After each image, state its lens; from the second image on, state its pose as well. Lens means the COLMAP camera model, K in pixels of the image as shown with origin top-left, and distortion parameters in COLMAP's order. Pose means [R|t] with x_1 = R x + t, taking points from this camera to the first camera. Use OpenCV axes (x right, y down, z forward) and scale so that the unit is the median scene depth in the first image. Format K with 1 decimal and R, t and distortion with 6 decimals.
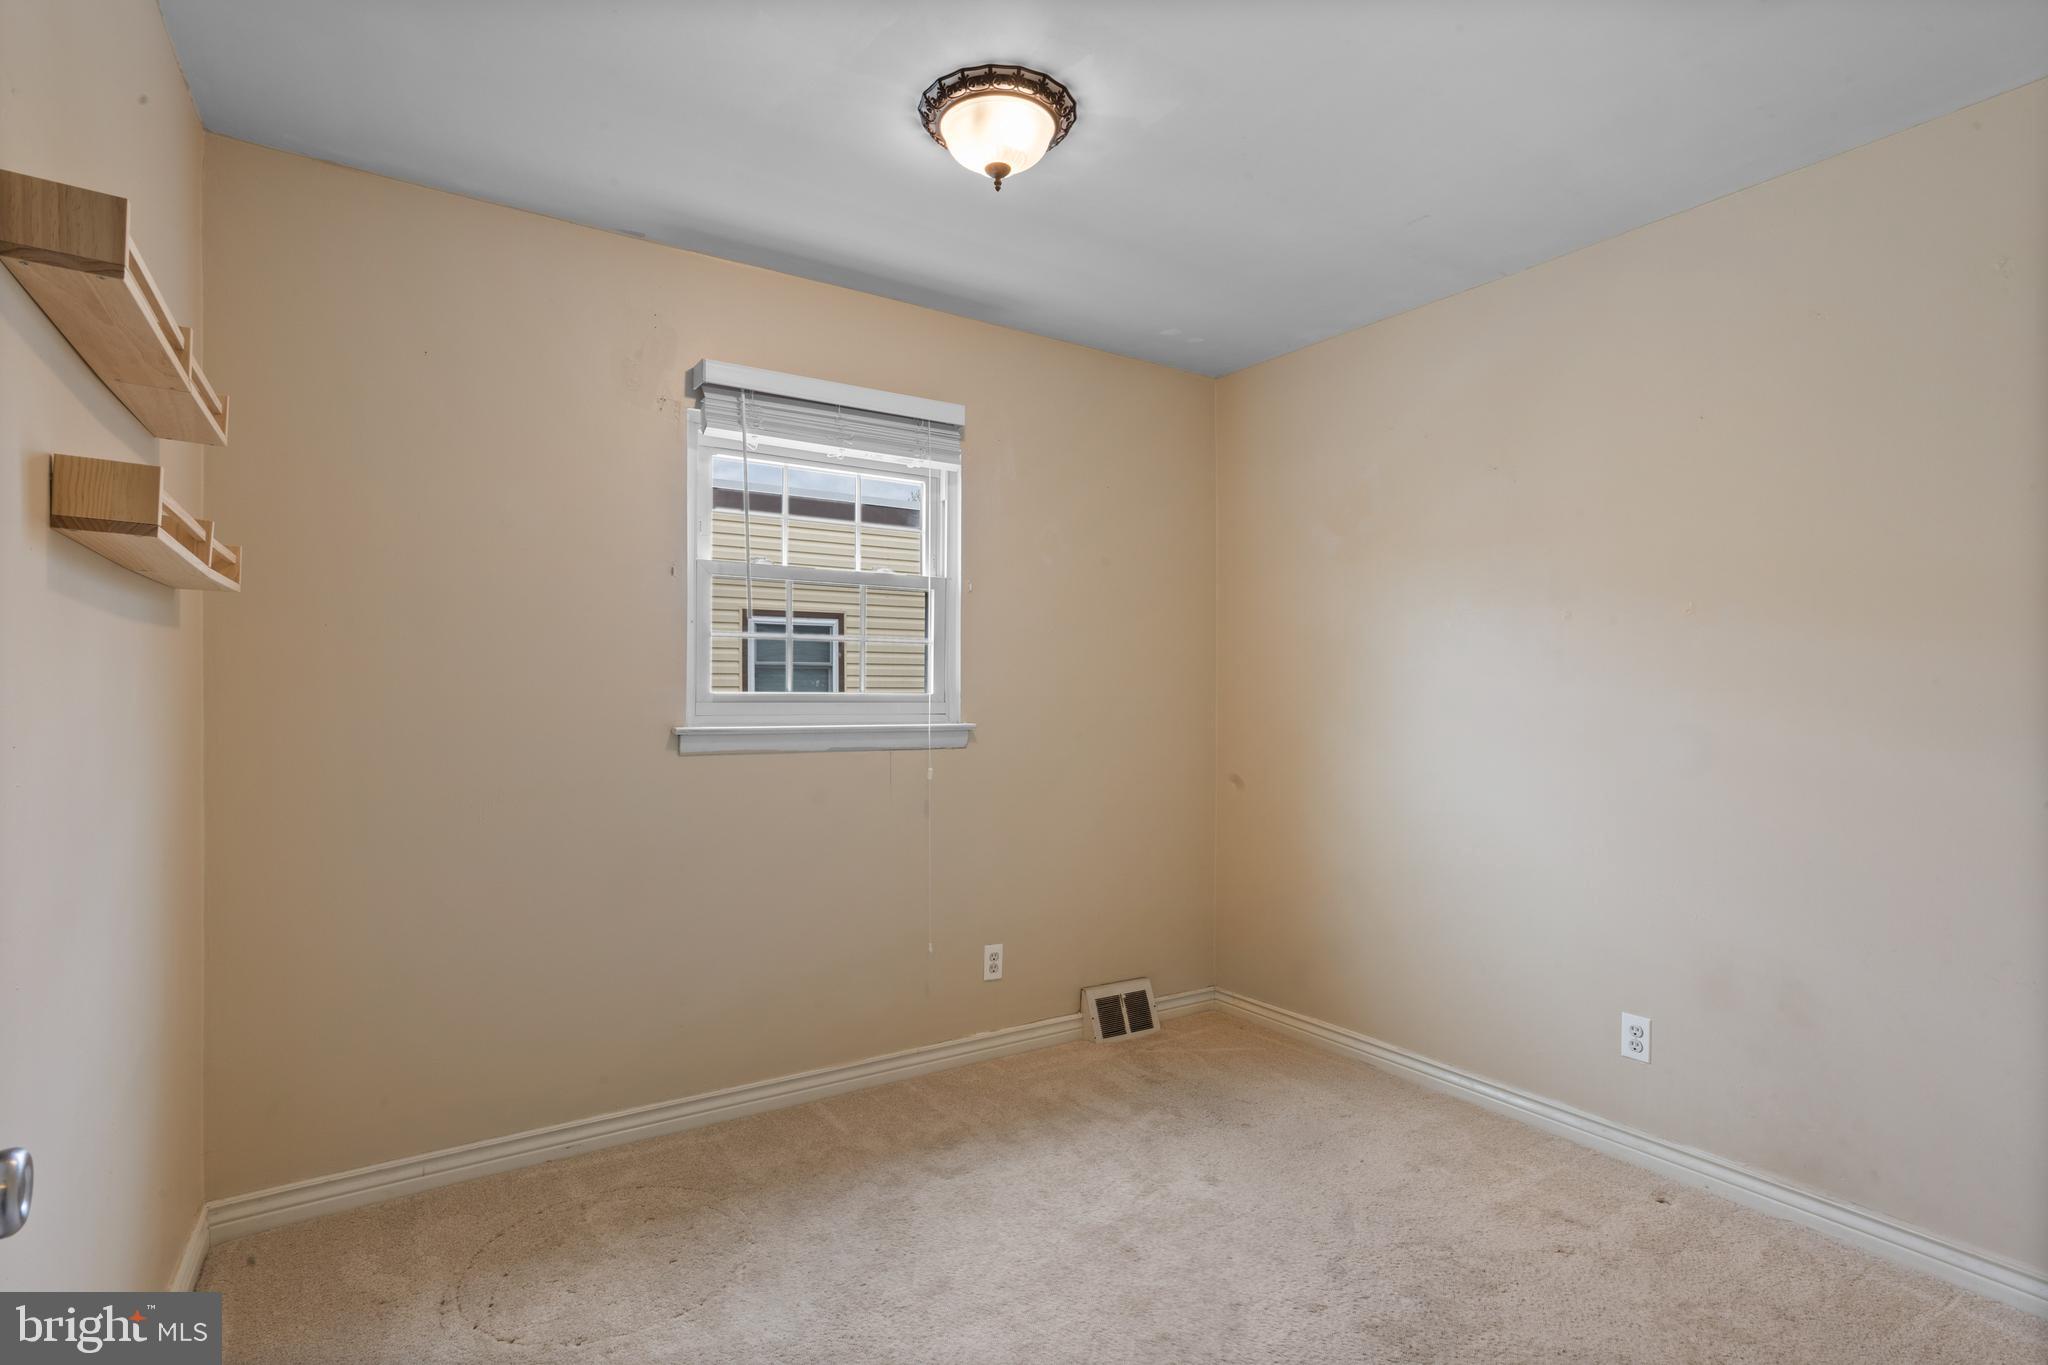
lens RADIAL K [[1009.0, 0, 1019.5], [0, 1009.0, 678.5], [0, 0, 1]] dist [-0.051129, 0.031190]
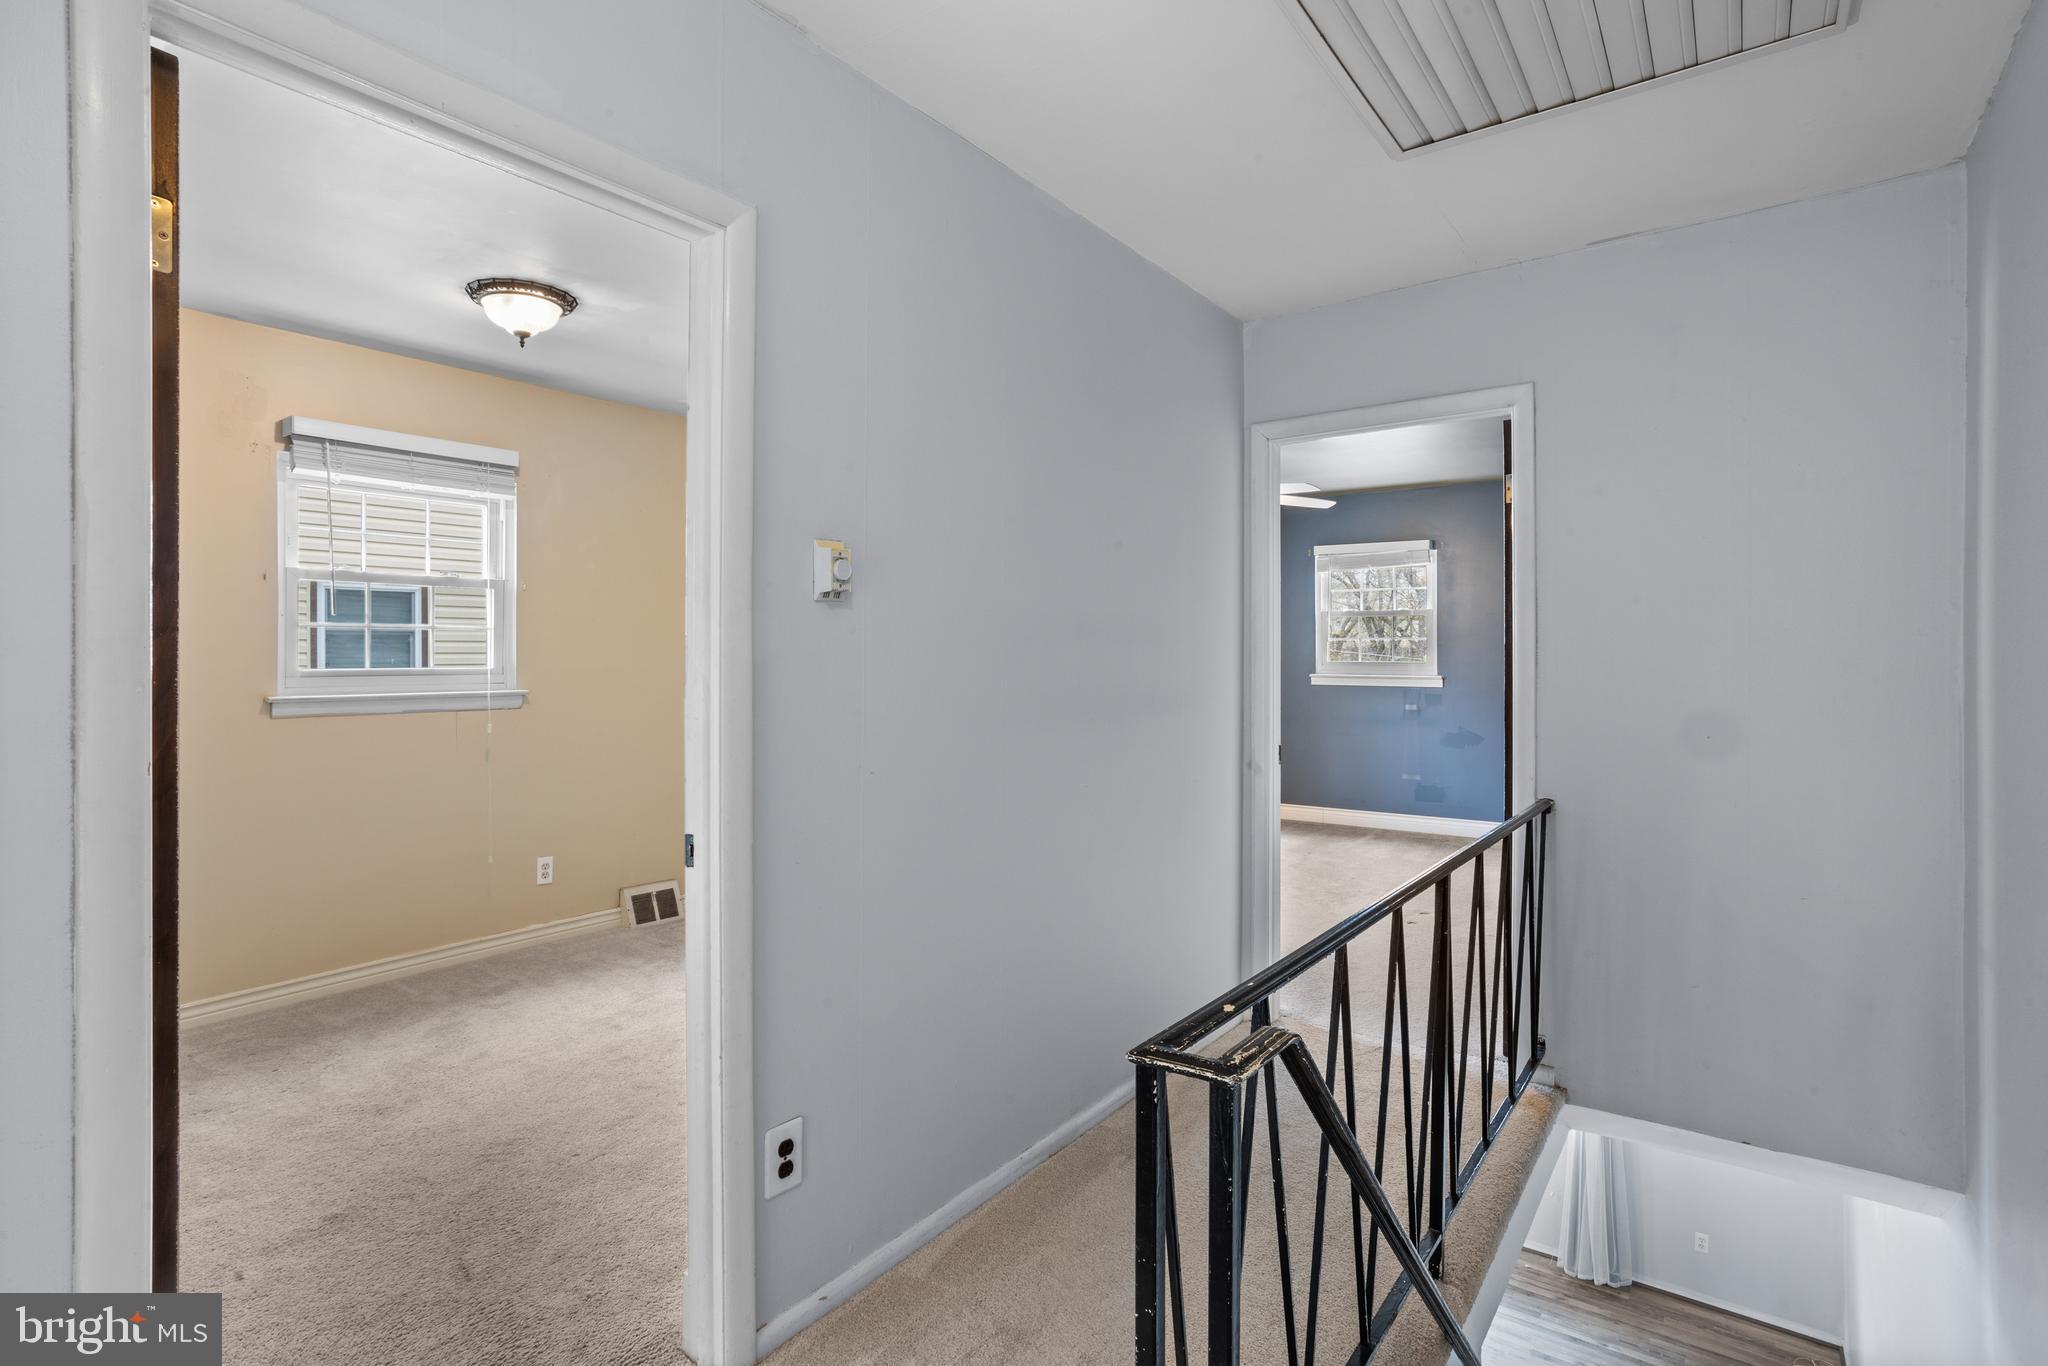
lens RADIAL K [[1009.0, 0, 1016.5], [0, 1009.0, 633.1], [0, 0, 1]] dist [-0.051129, 0.031190]
pose [[0.937081, -0.002798, 0.349101, 0.114134], [0.007610, 0.999894, -0.012412, -0.010754], [-0.349030, 0.014288, 0.937003, -0.519252]]
